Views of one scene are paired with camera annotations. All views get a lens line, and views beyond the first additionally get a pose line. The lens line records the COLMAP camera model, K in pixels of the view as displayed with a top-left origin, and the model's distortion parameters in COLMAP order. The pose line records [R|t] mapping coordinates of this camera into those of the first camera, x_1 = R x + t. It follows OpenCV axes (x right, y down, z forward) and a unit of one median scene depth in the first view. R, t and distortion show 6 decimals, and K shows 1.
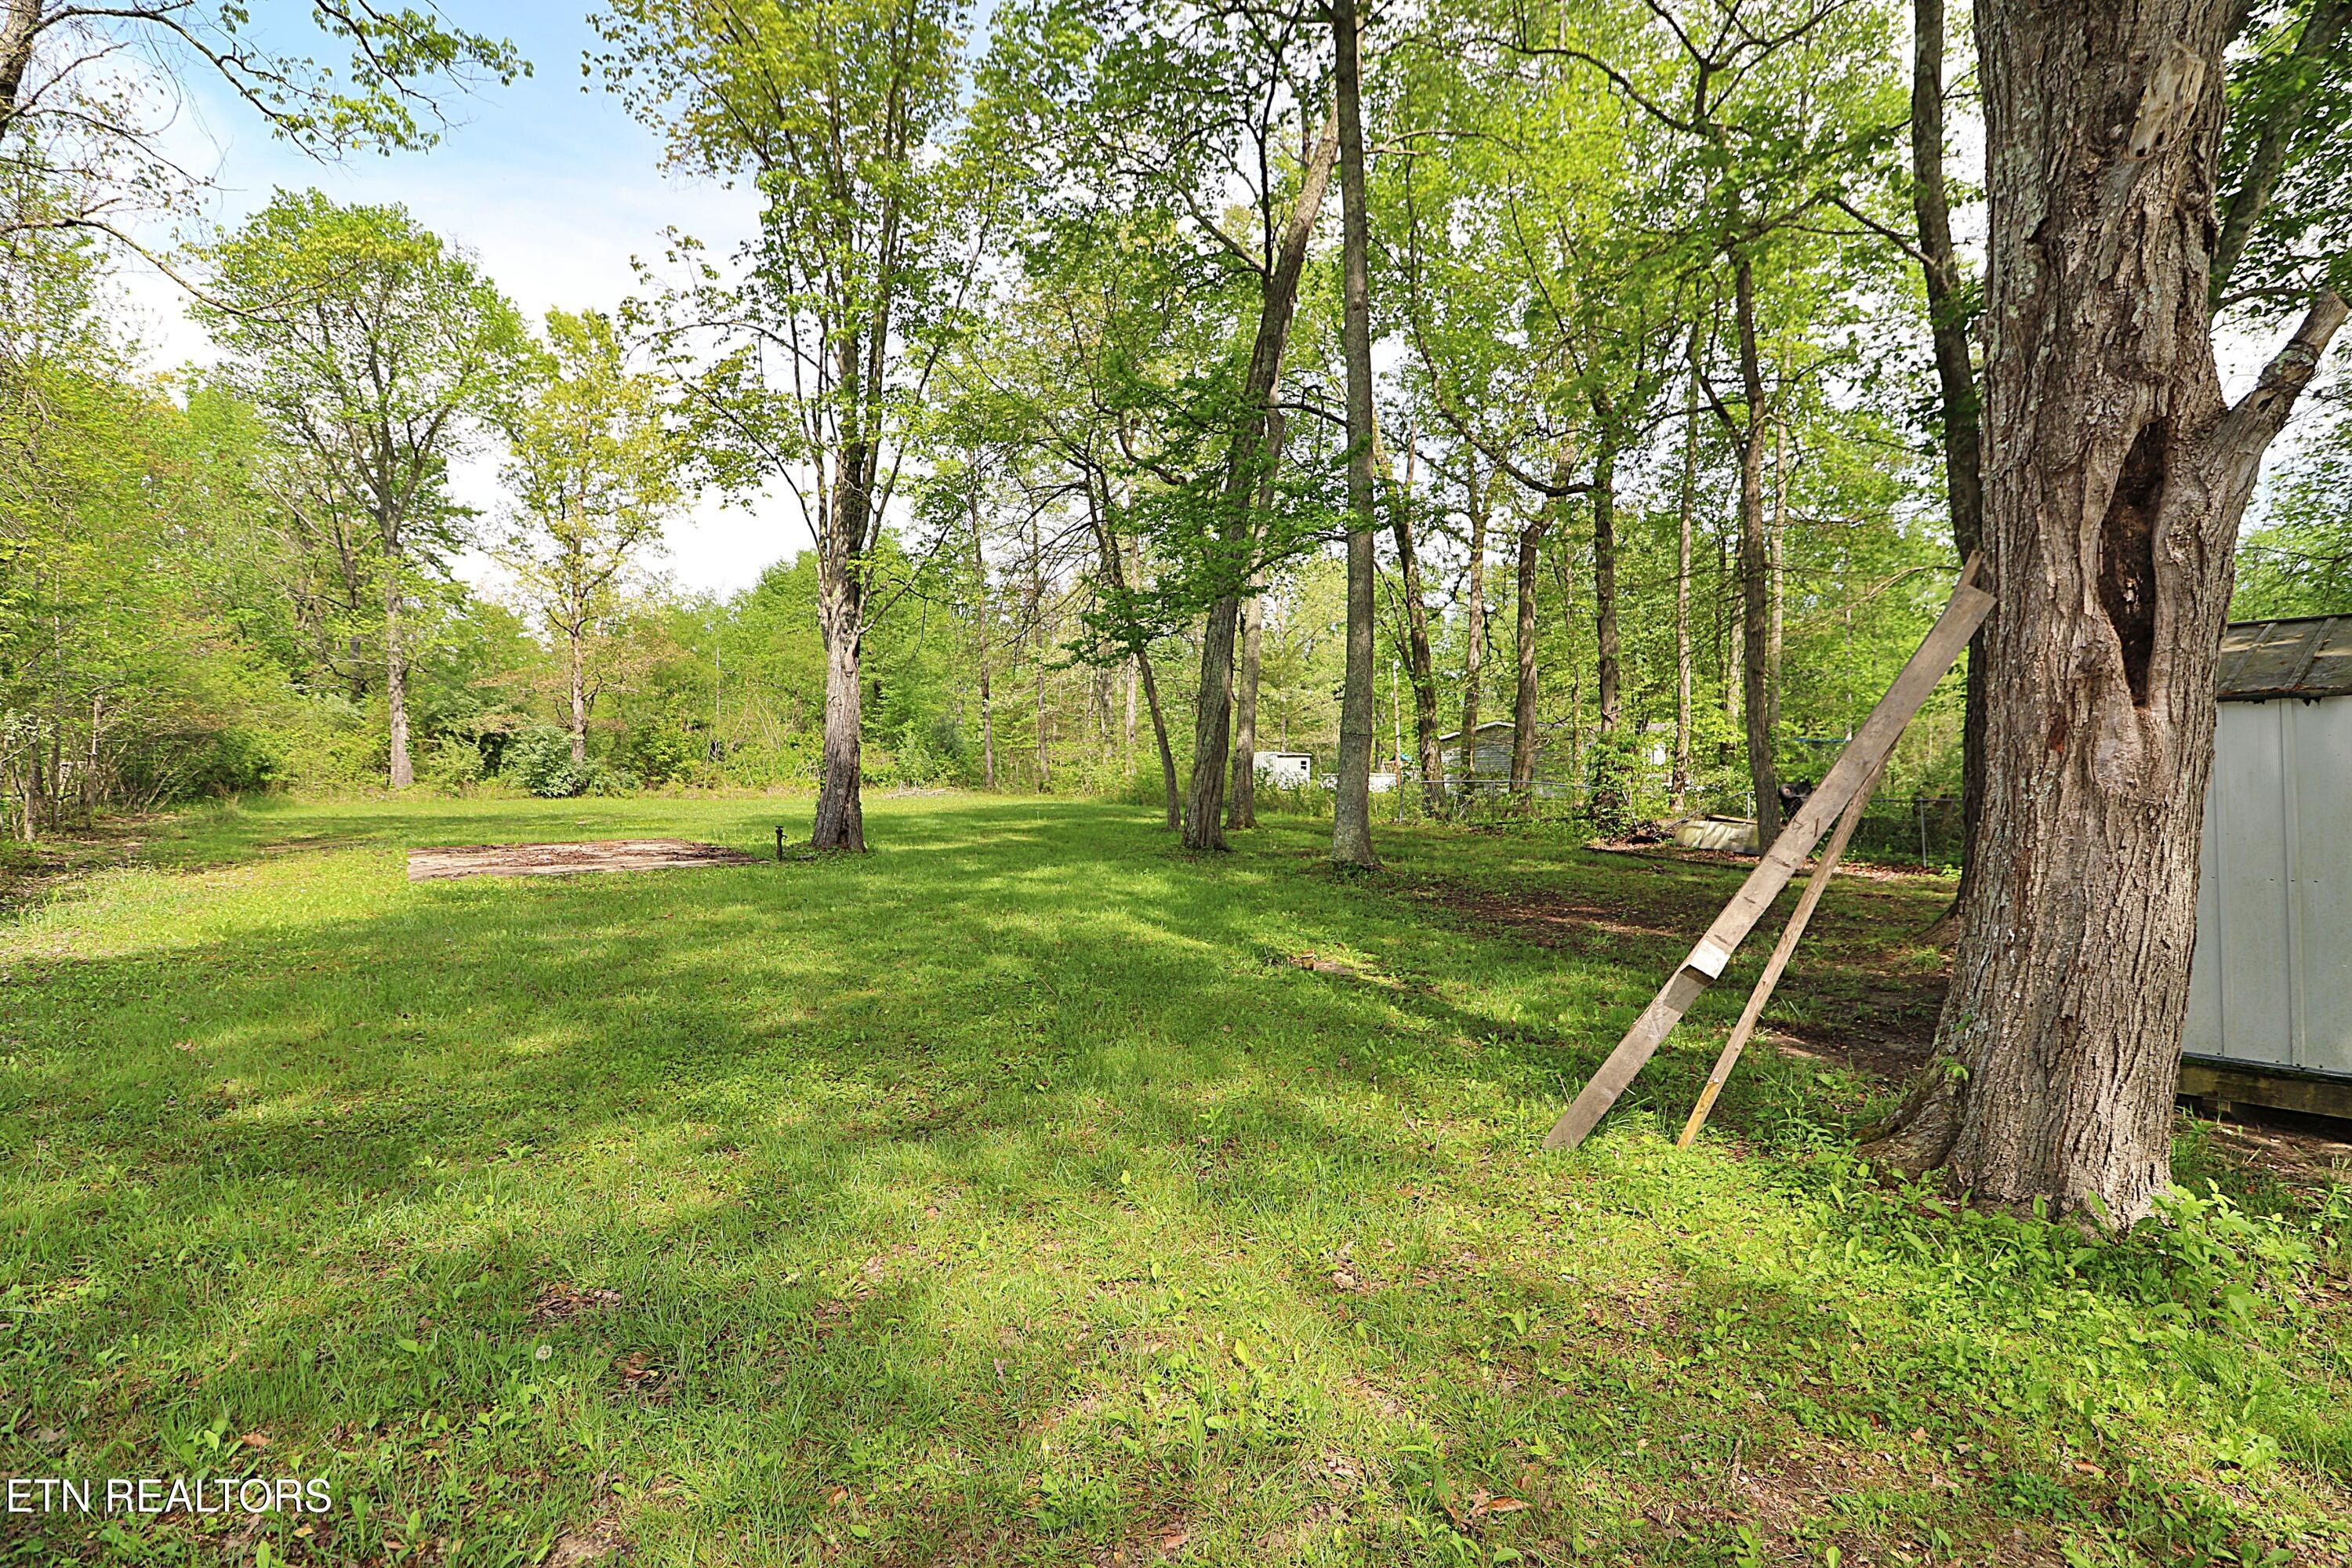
lens RADIAL K [[1068.7, 0, 1176.0], [0, 1068.7, 784.0], [0, 0, 1]] dist [-0.001031, -0.015208]
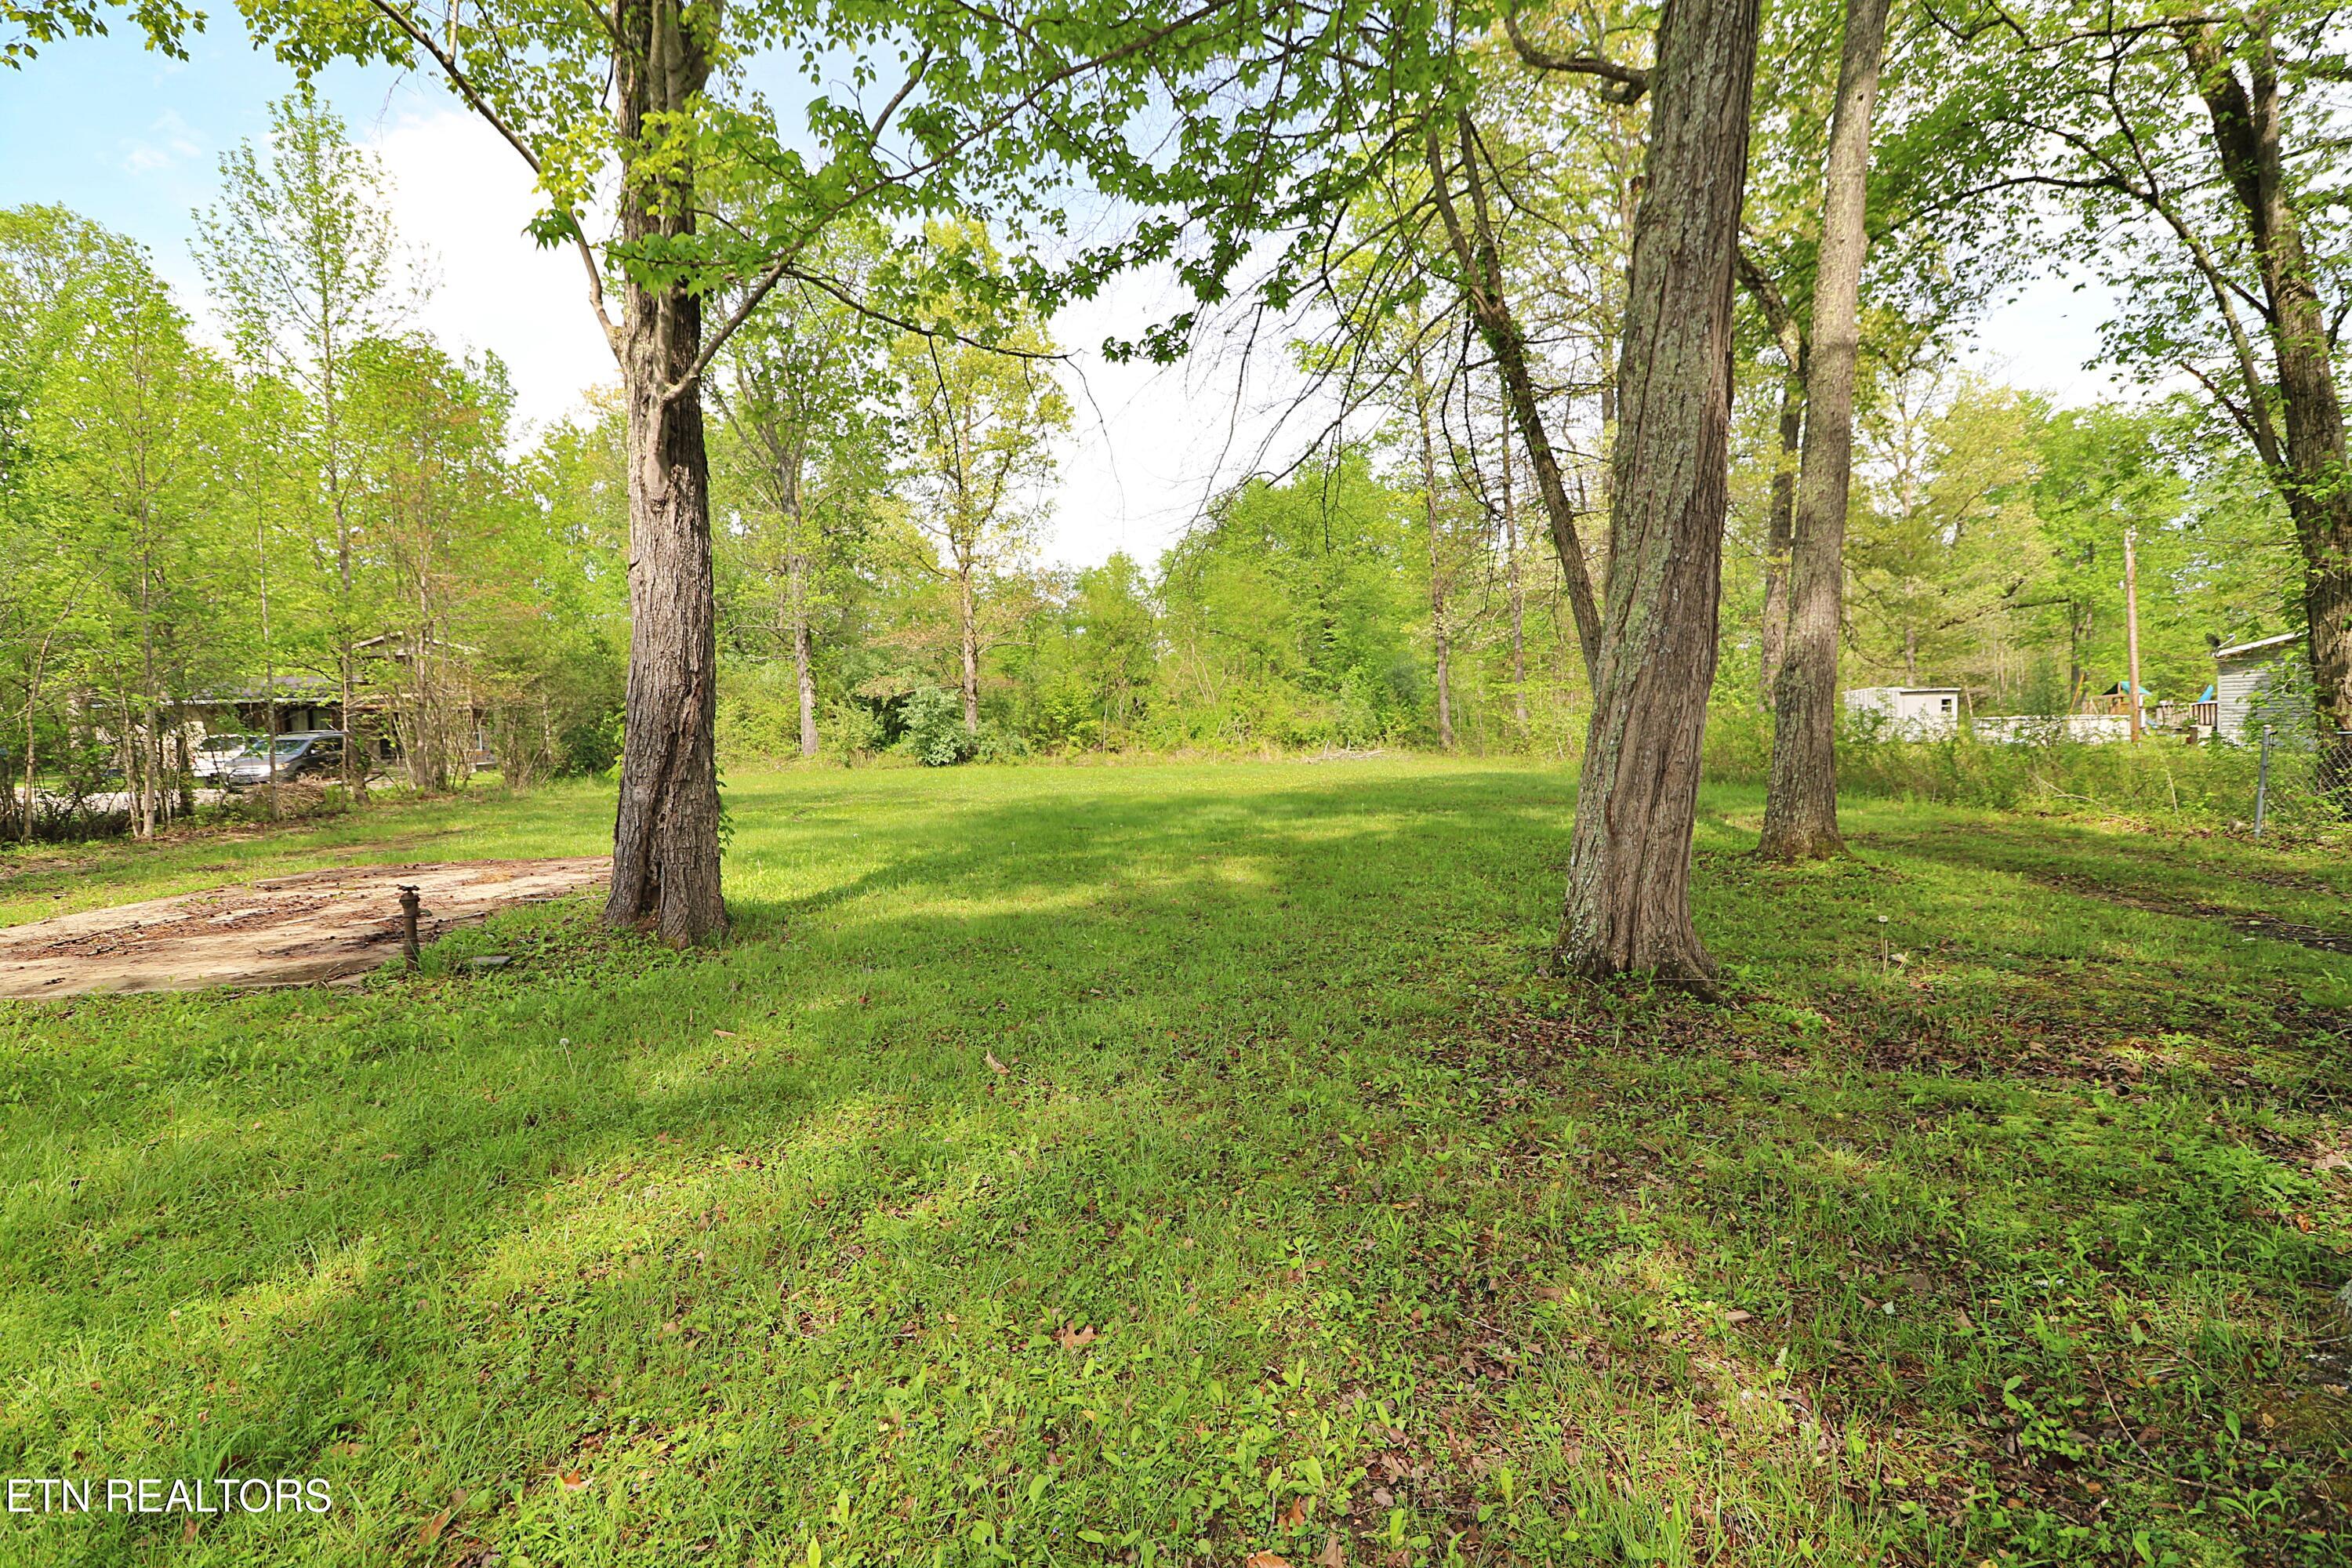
lens RADIAL K [[1068.7, 0, 1176.0], [0, 1068.7, 784.0], [0, 0, 1]] dist [-0.001031, -0.015208]
pose [[0.878637, 0.003964, -0.477474, 0.025020], [0.016462, 0.999120, 0.038587, -0.003627], [0.477207, -0.041765, 0.877798, 0.299286]]
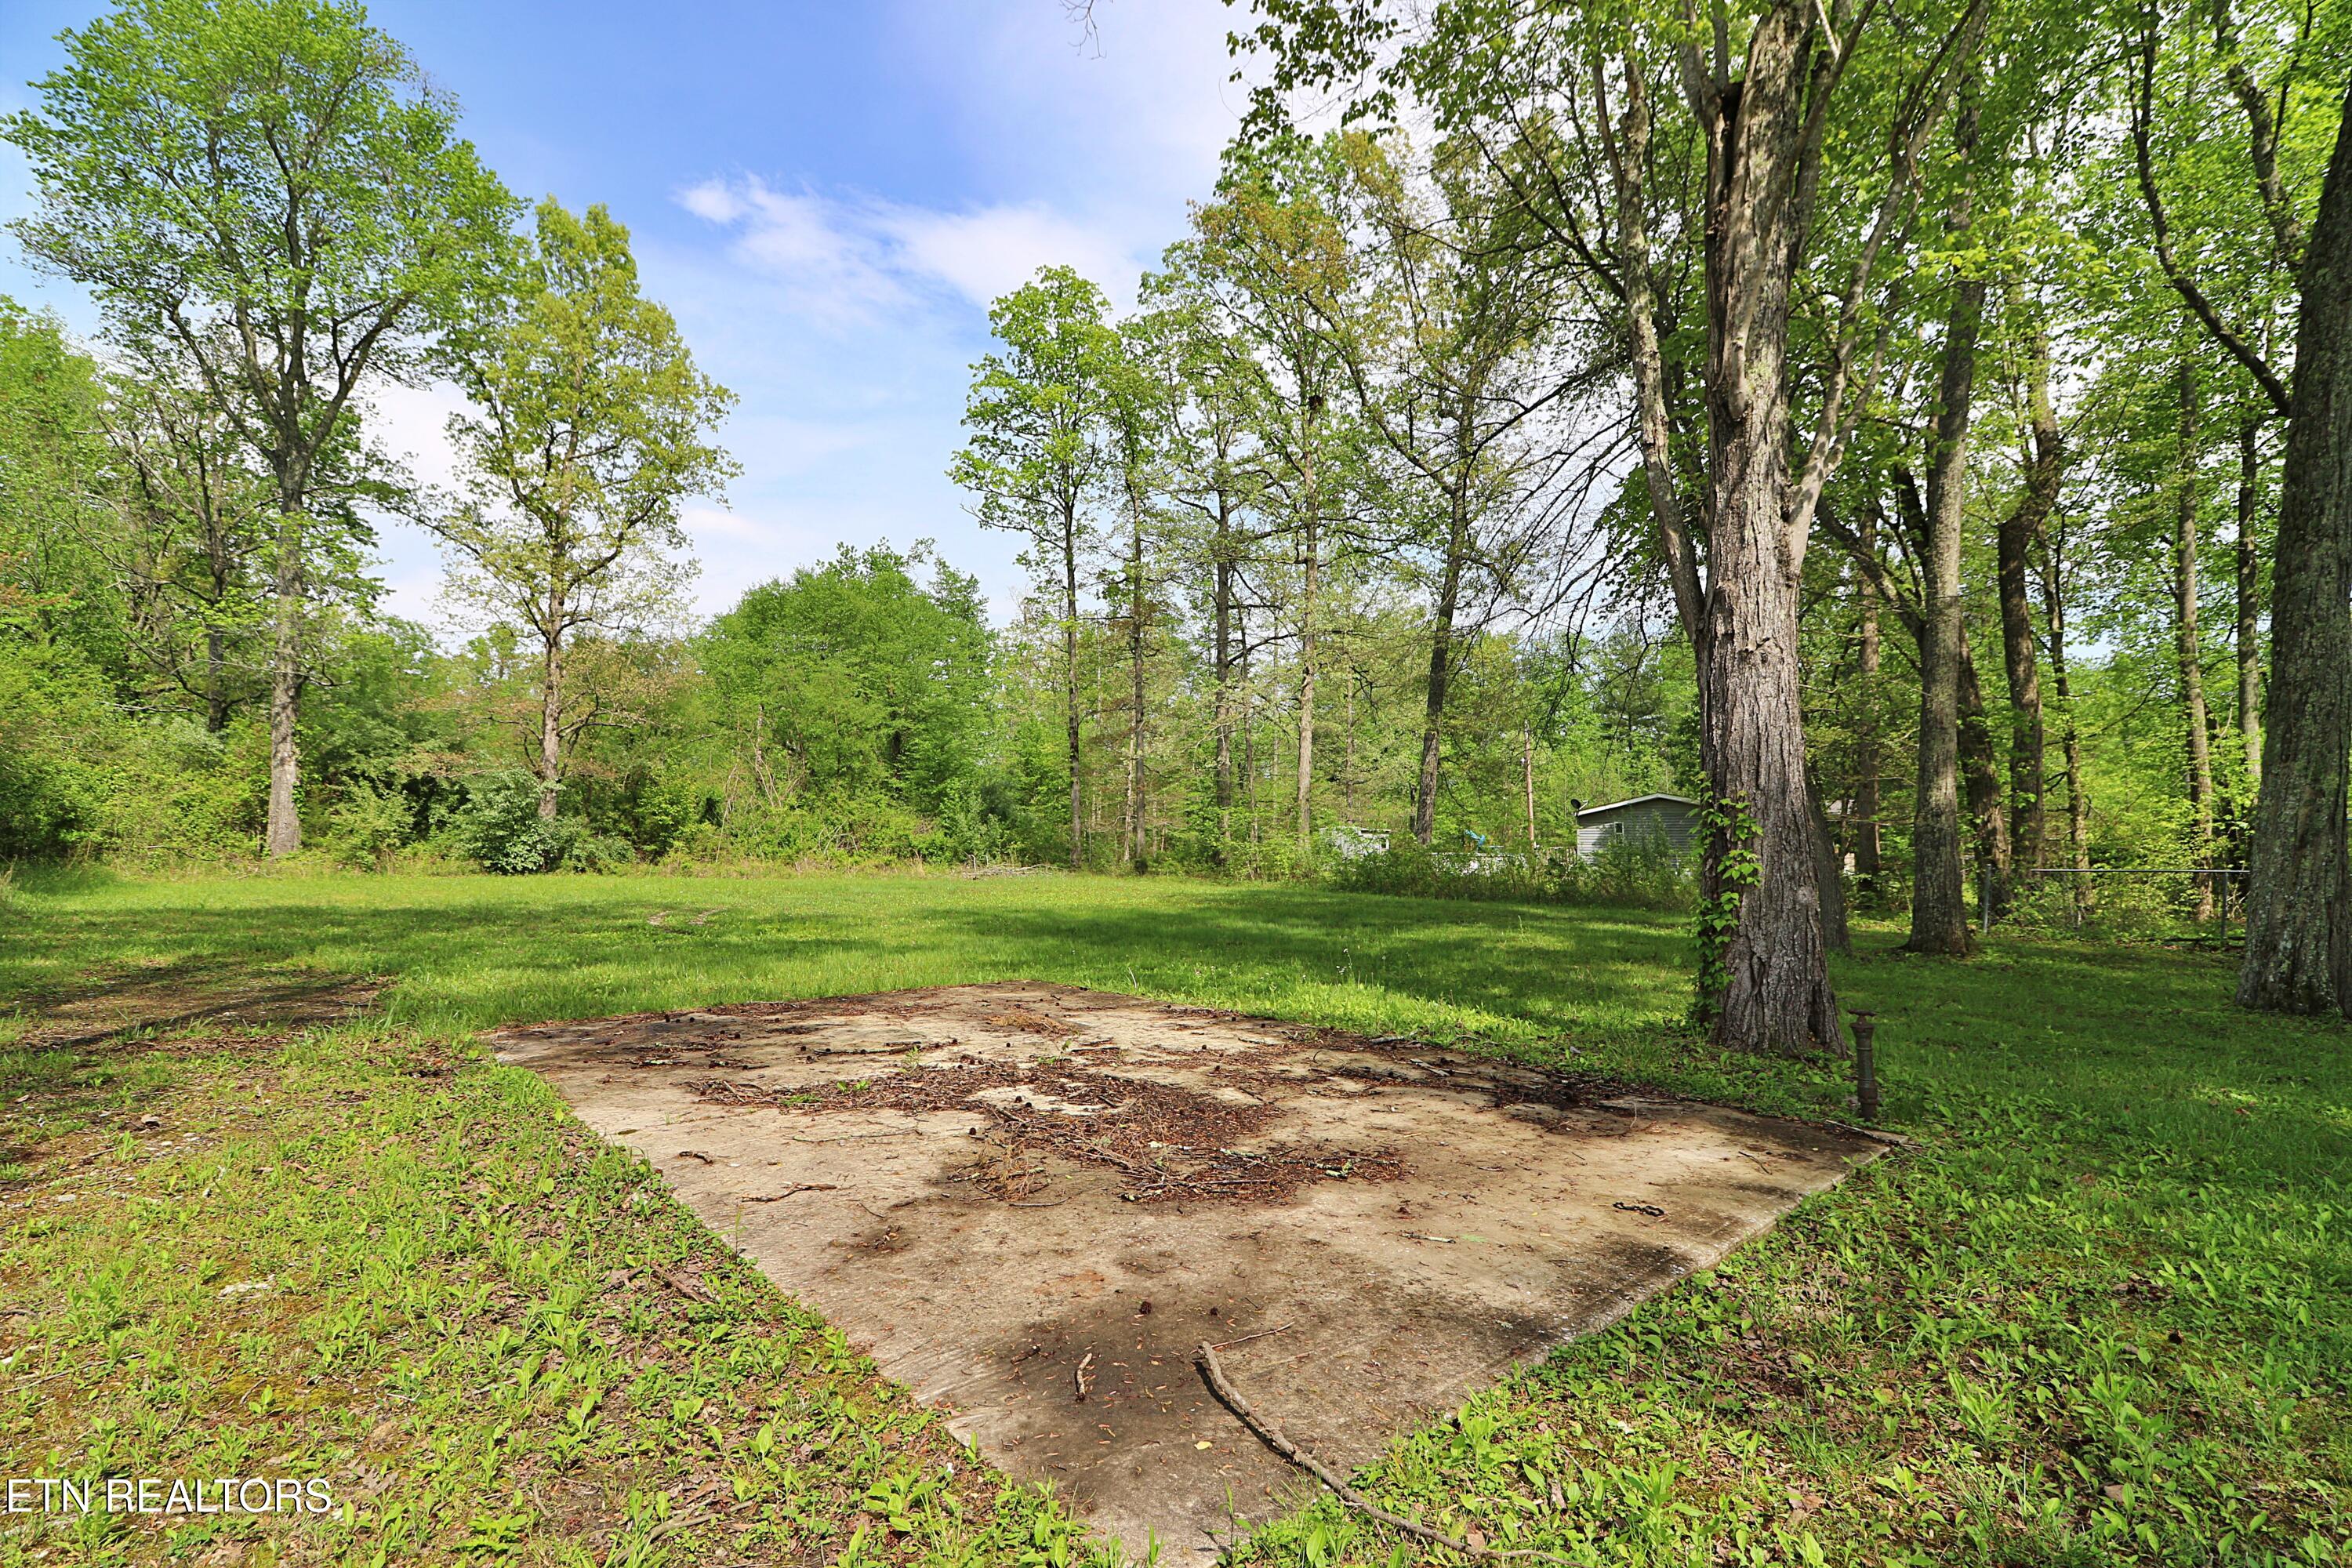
lens RADIAL K [[1068.7, 0, 1176.0], [0, 1068.7, 784.0], [0, 0, 1]] dist [-0.001031, -0.015208]
pose [[0.994496, 0.019820, 0.102879, -0.229006], [-0.012568, 0.997421, -0.070667, -0.001503], [-0.104014, 0.068985, 0.992180, 0.265116]]
